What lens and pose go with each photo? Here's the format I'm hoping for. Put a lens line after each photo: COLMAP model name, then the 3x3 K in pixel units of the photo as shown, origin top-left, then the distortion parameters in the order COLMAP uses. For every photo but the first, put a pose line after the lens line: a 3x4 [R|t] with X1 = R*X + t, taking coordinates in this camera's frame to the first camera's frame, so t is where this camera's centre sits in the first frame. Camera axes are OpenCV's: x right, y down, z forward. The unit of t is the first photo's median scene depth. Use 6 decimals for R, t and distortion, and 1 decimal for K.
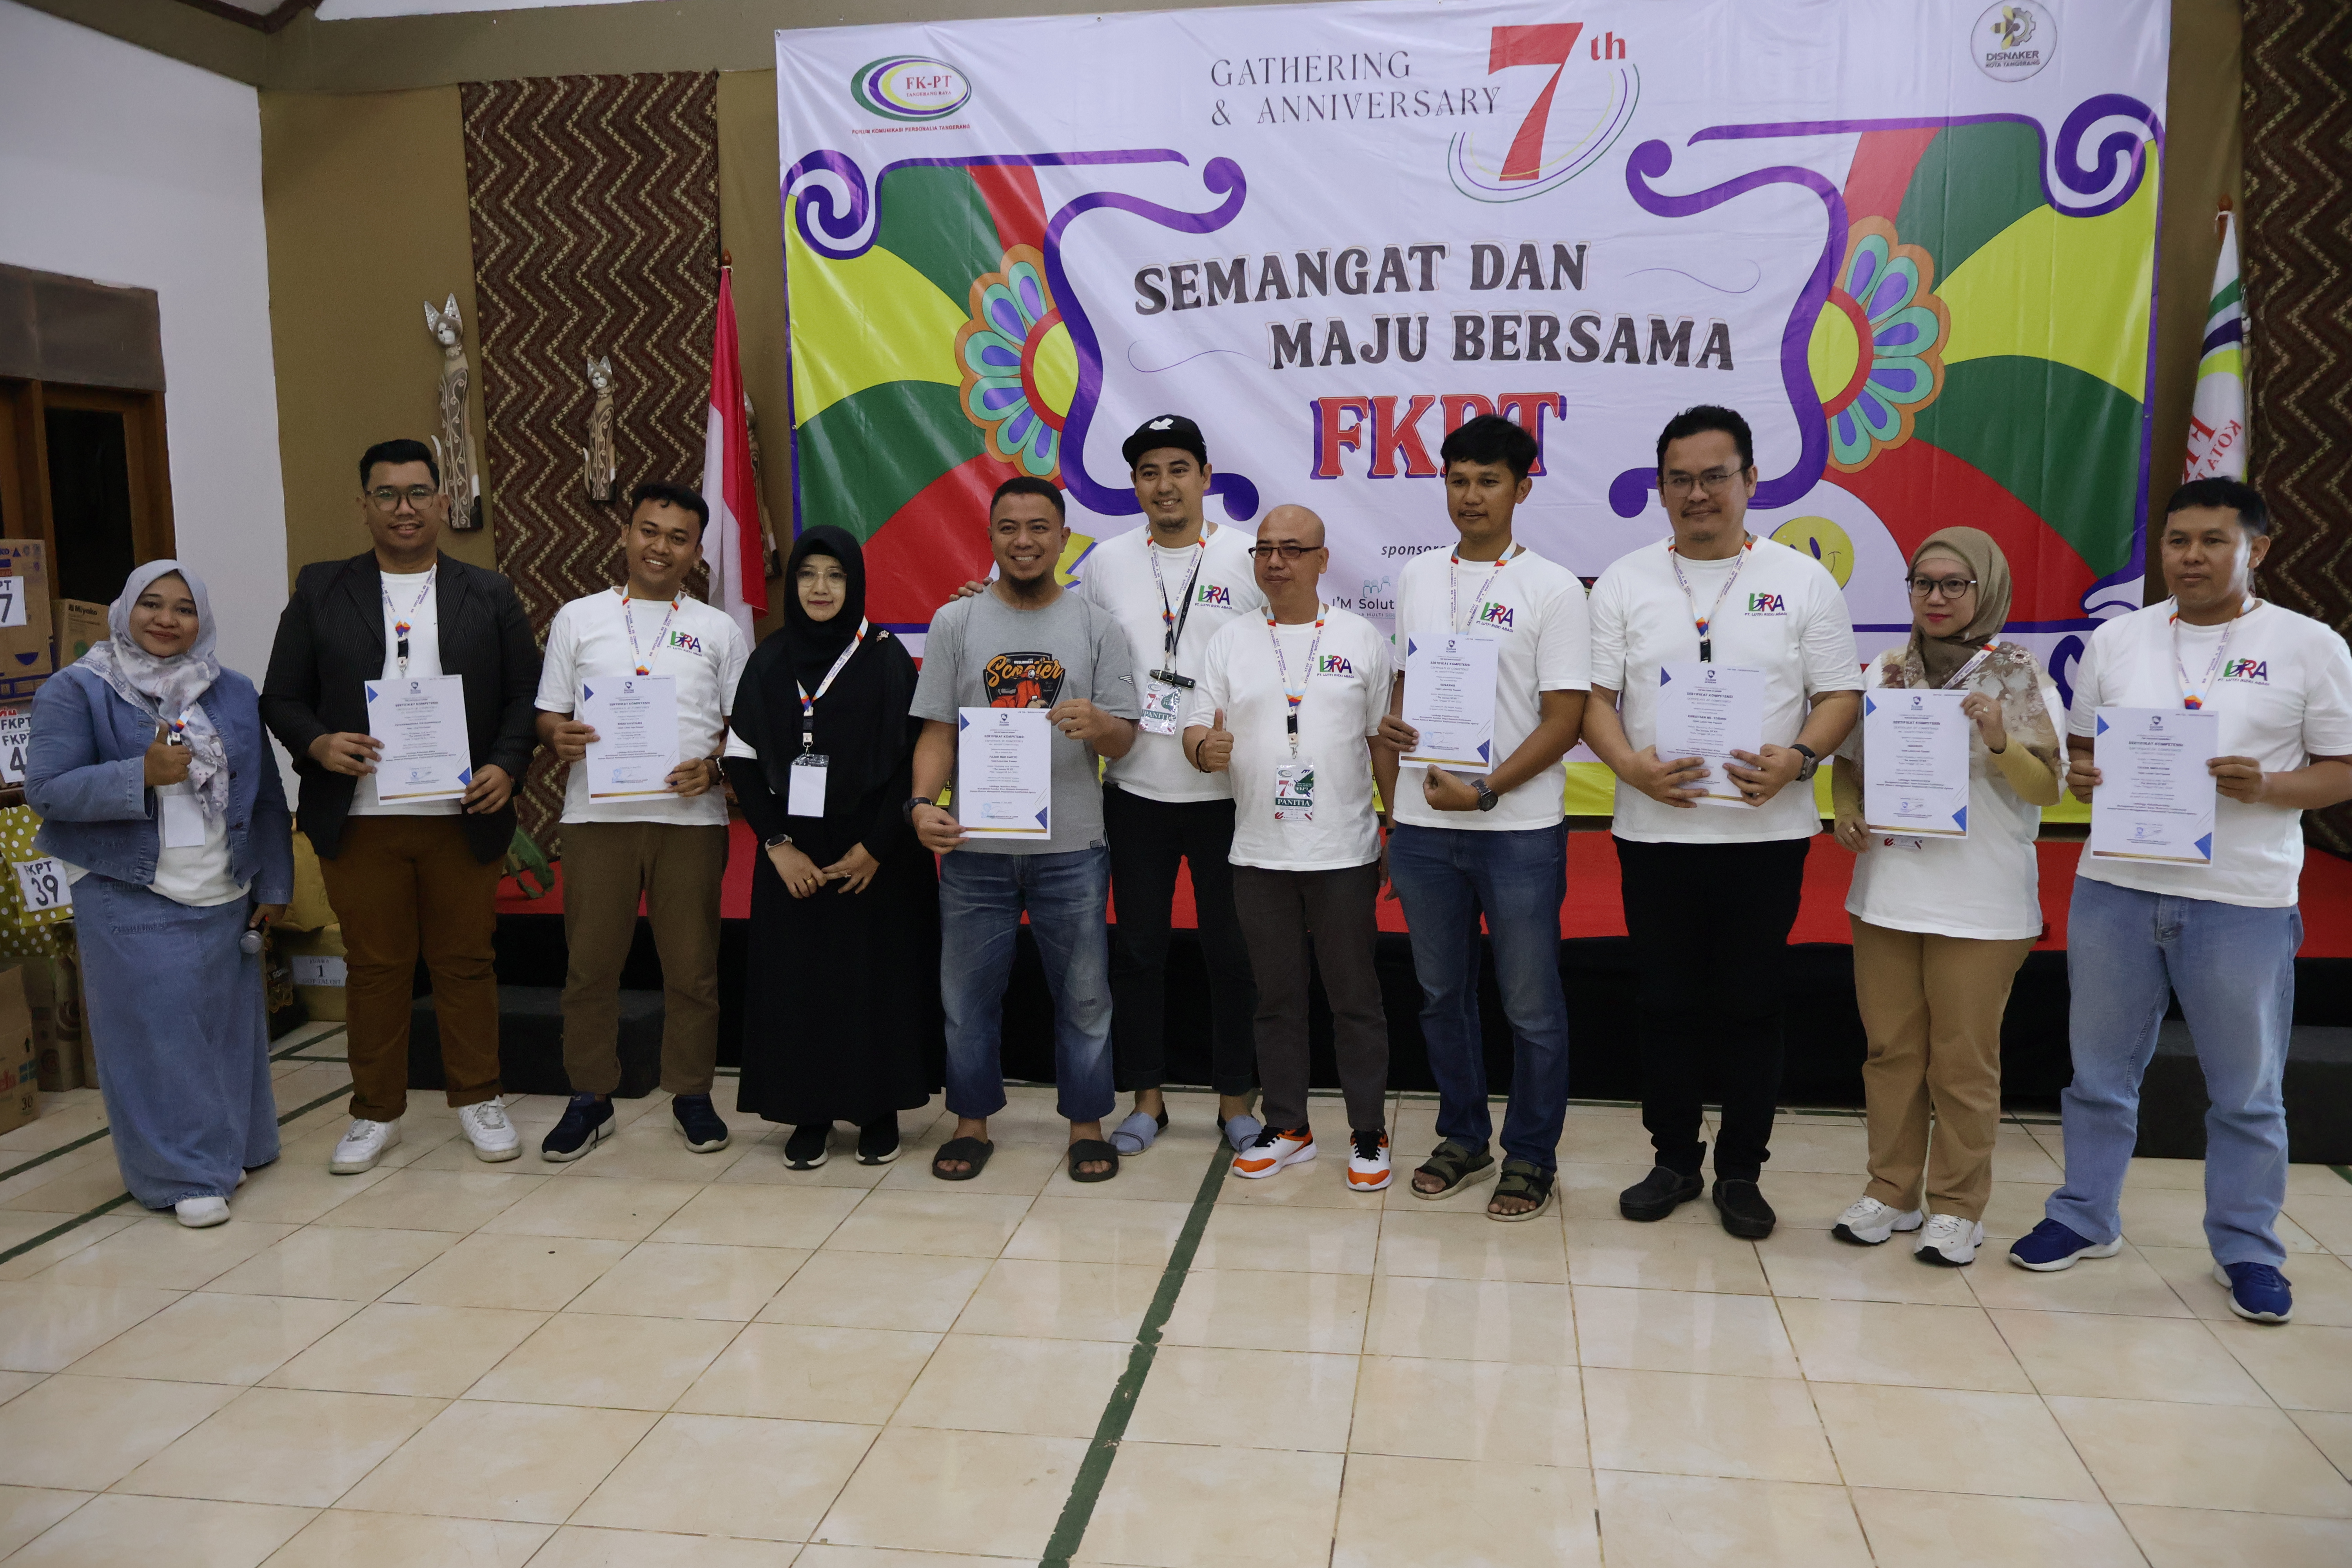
lens RADIAL K [[1989.9, 0, 1168.9], [0, 1989.9, 790.3], [0, 0, 1]] dist [-0.001629, 0.008575]
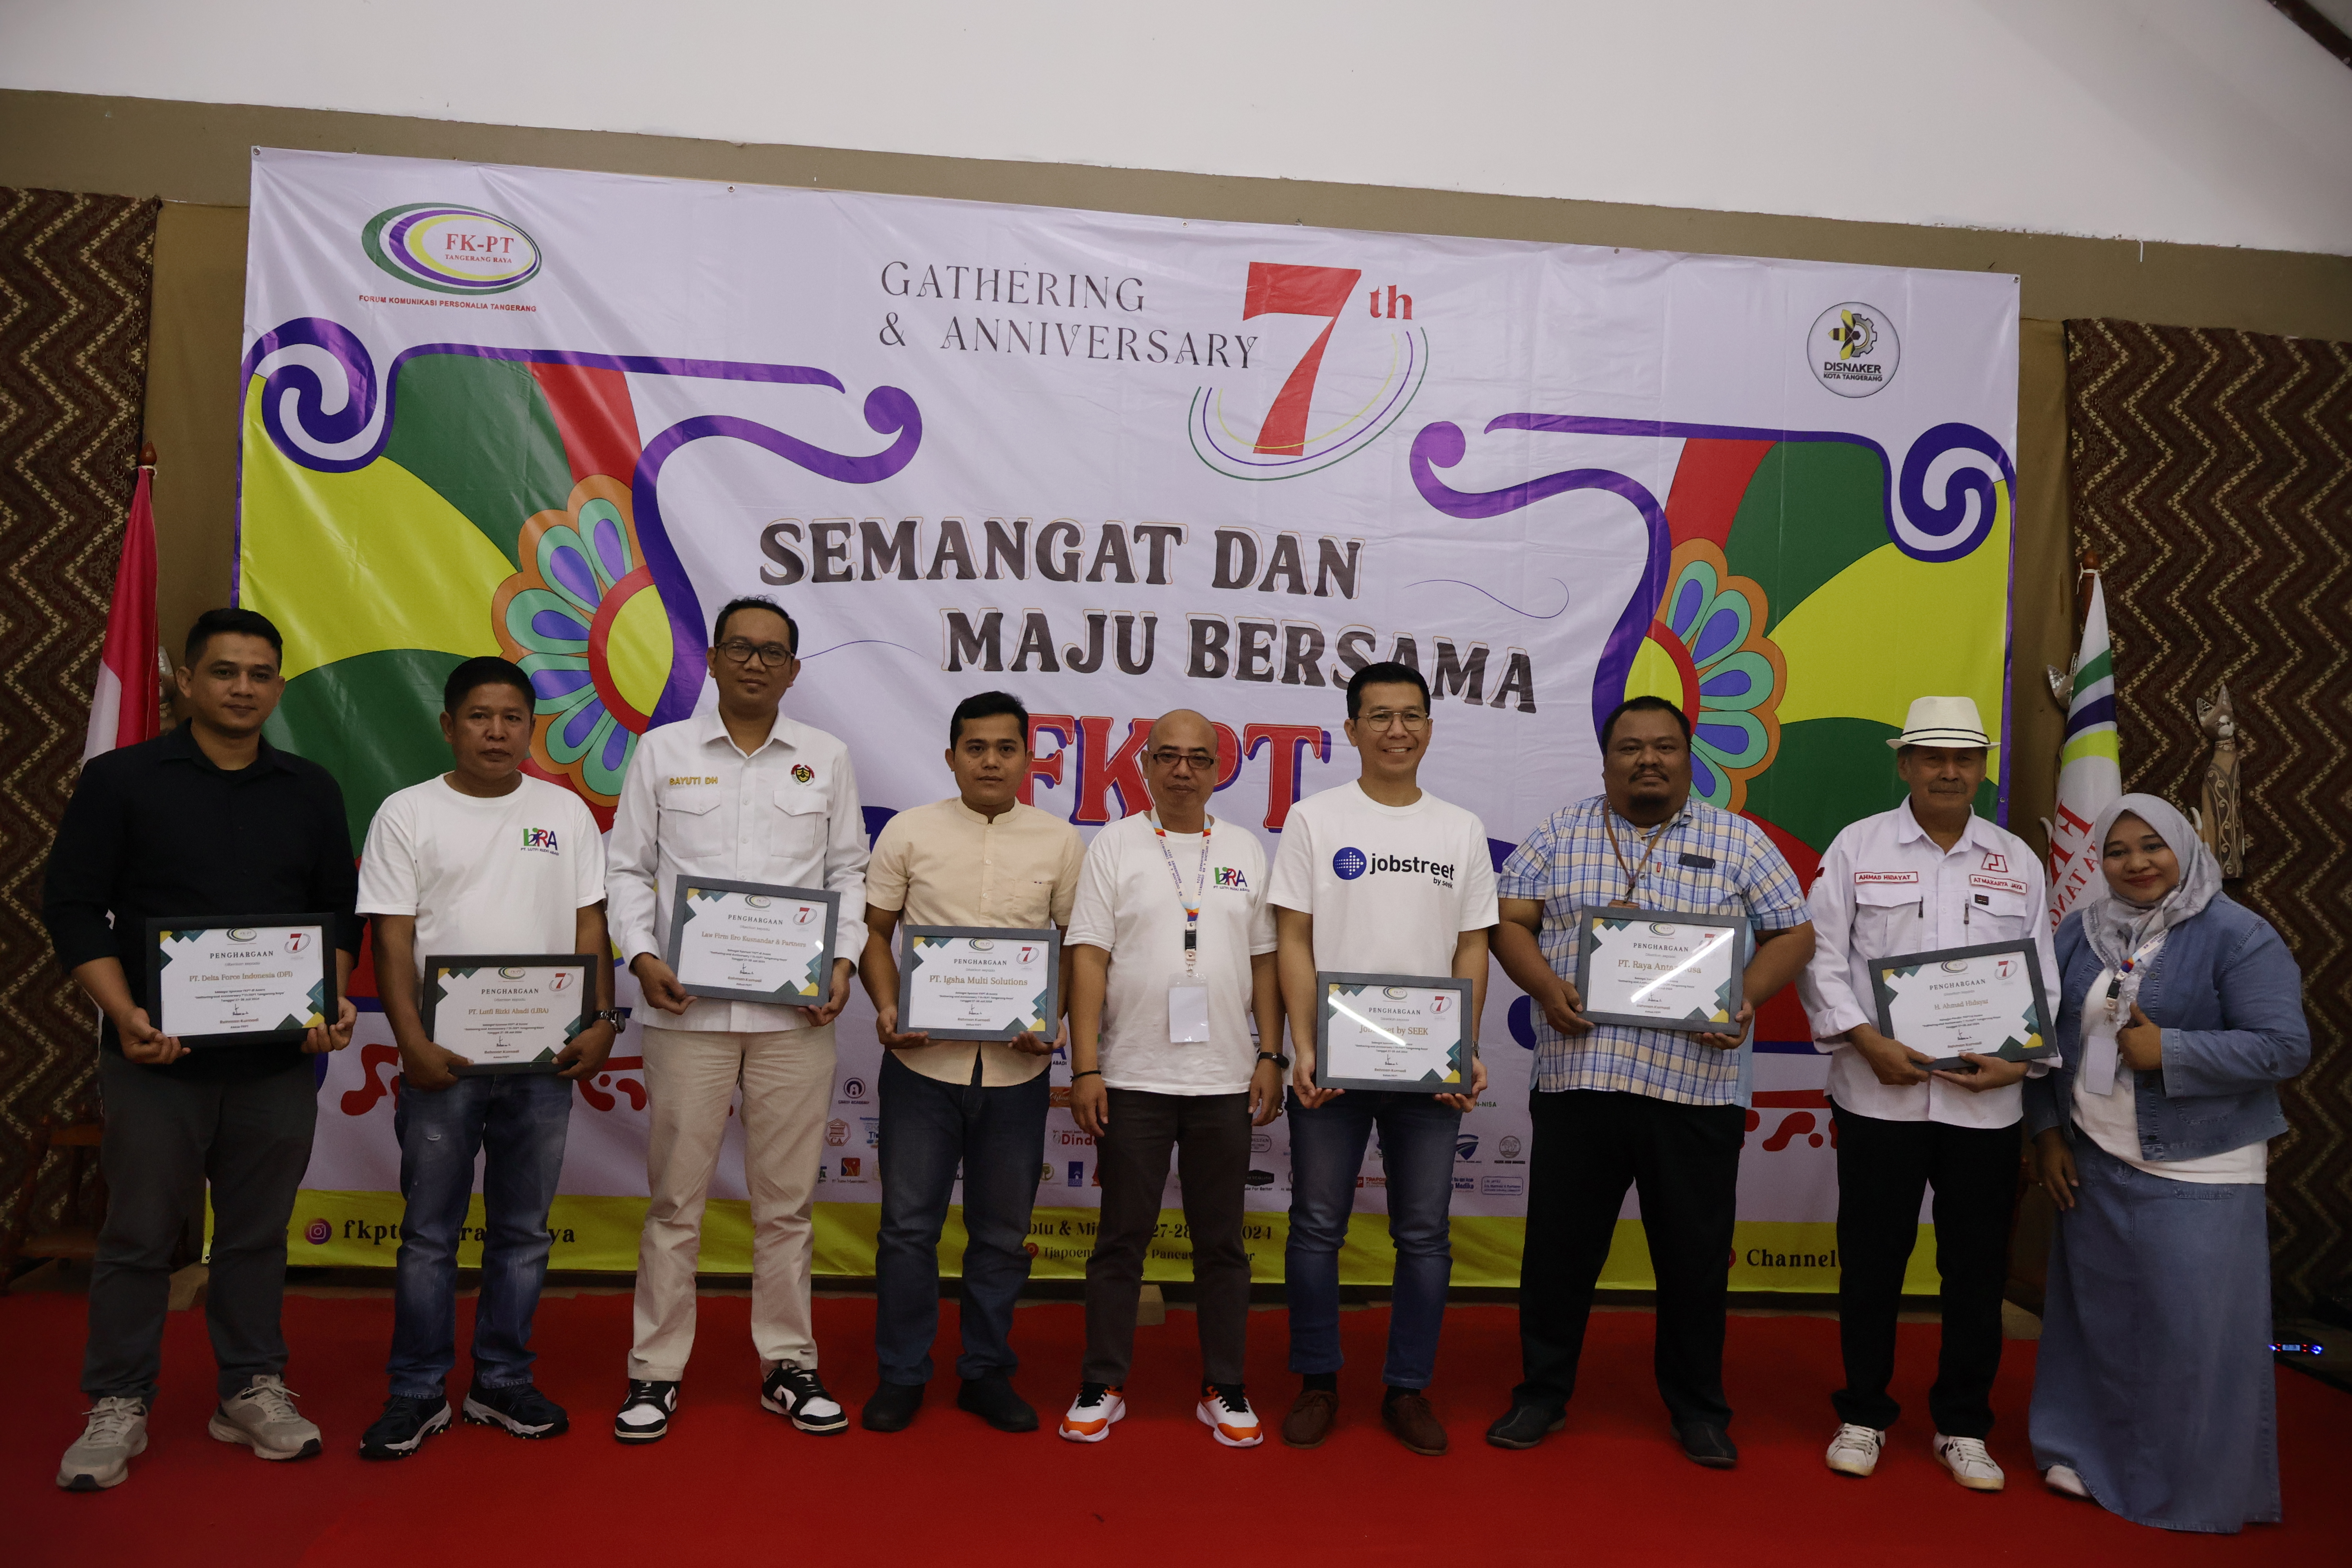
lens RADIAL K [[1933.6, 0, 1176.0], [0, 1933.6, 784.0], [0, 0, 1]] dist [-0.004110, -0.005704]
pose [[0.963650, 0.053395, 0.261779, -0.051865], [-0.015973, 0.989587, -0.143049, -0.069811], [-0.266691, 0.133668, 0.954468, 0.302684]]
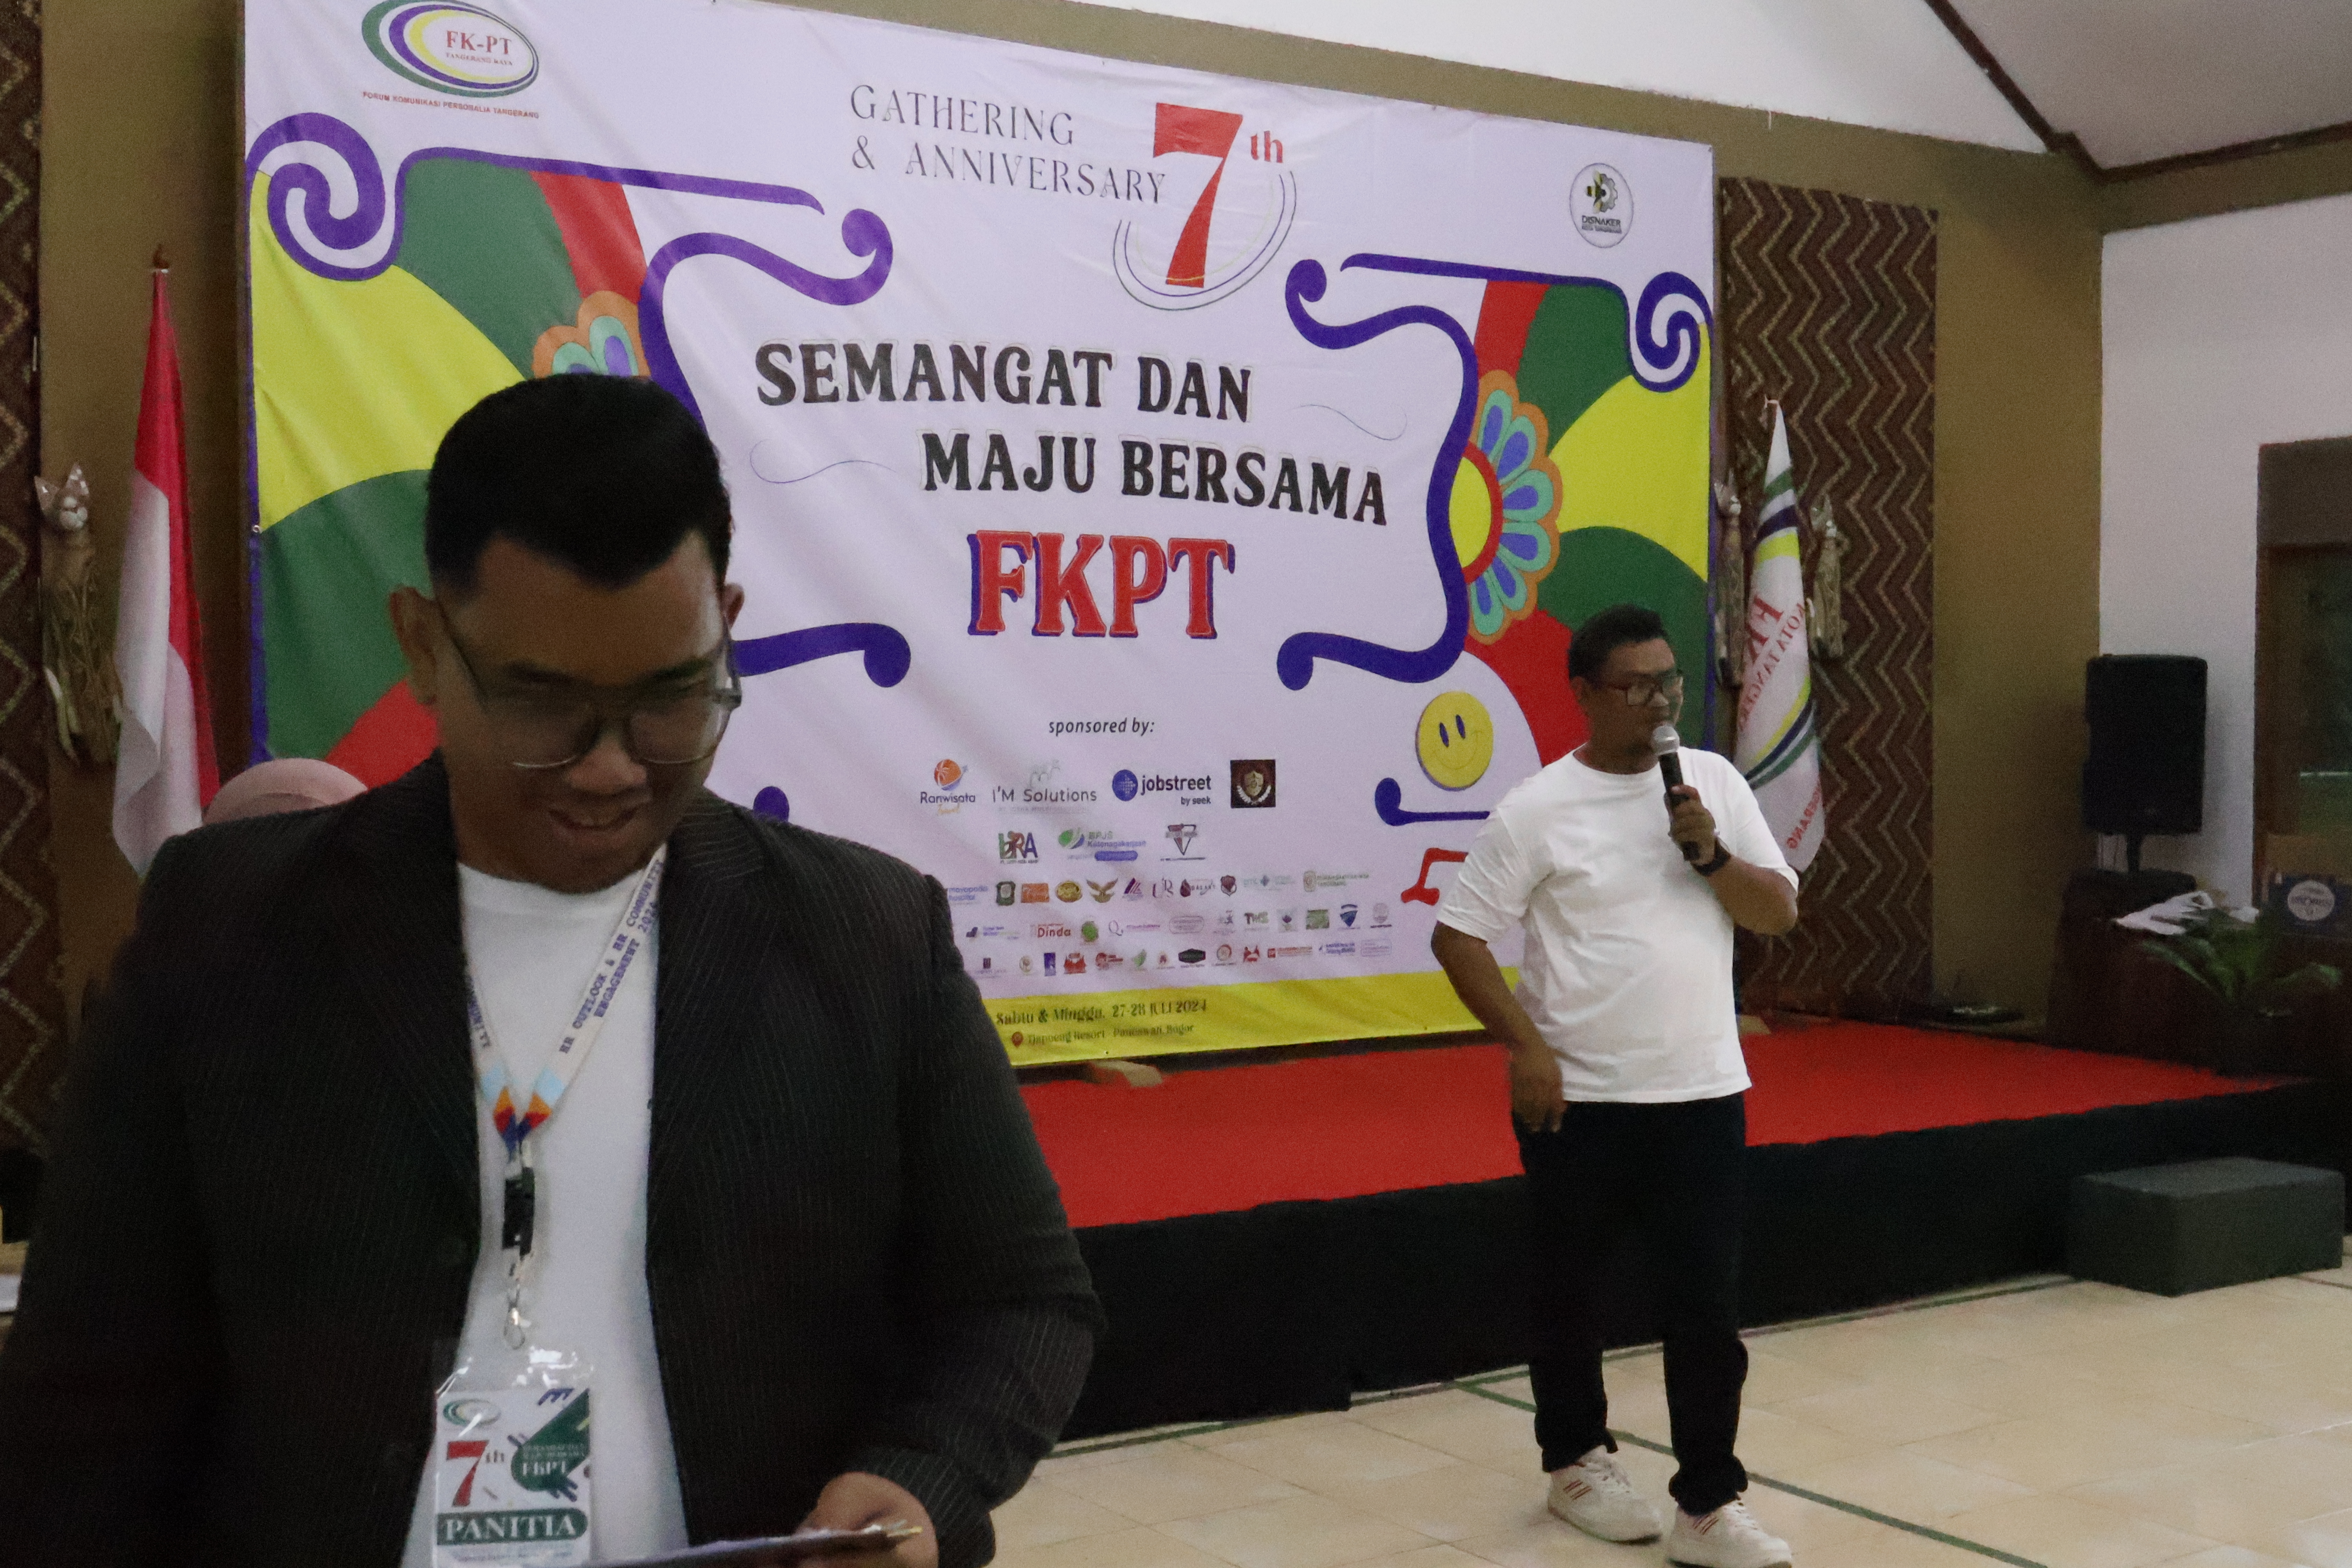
lens RADIAL K [[2964.6, 0, 1300.3], [0, 2964.6, 783.5], [0, 0, 1]] dist [0.033639, -0.011629]
pose [[0.705488, -0.008569, 0.708670, -0.659759], [0.082597, 0.994107, -0.070205, -0.008371], [-0.703892, 0.108063, 0.702039, 0.114101]]
